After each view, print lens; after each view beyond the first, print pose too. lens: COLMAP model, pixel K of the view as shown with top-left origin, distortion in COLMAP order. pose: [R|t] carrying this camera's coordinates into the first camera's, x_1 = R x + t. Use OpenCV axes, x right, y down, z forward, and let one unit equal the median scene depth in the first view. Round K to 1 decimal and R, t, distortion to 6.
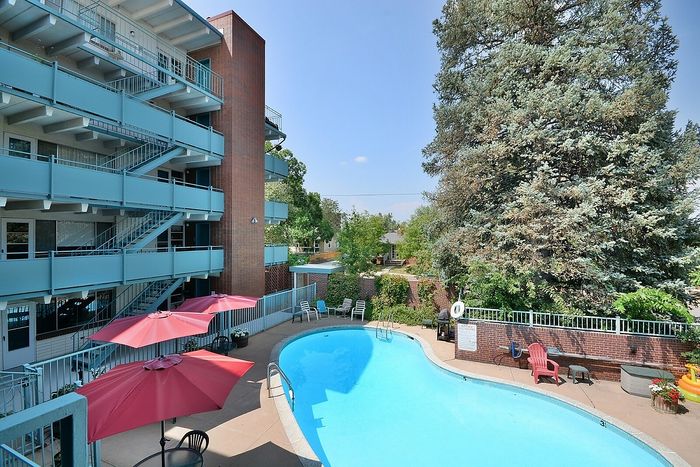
lens RADIAL K [[313.8, 0, 350.0], [0, 313.8, 233.5], [0, 0, 1]] dist [-0.000449, -0.000109]
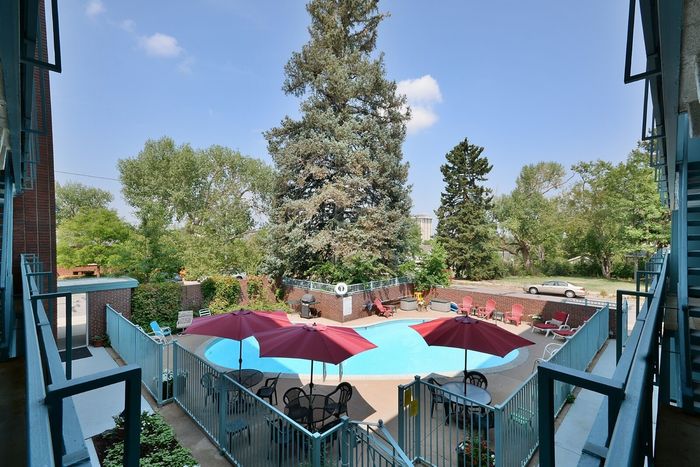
lens RADIAL K [[313.8, 0, 350.0], [0, 313.8, 233.5], [0, 0, 1]] dist [-0.000449, -0.000109]
pose [[0.381385, 0.003842, 0.924408, -1.068499], [-0.004233, 0.999988, -0.002410, -0.007998], [-0.924406, -0.002994, 0.381397, 0.460191]]
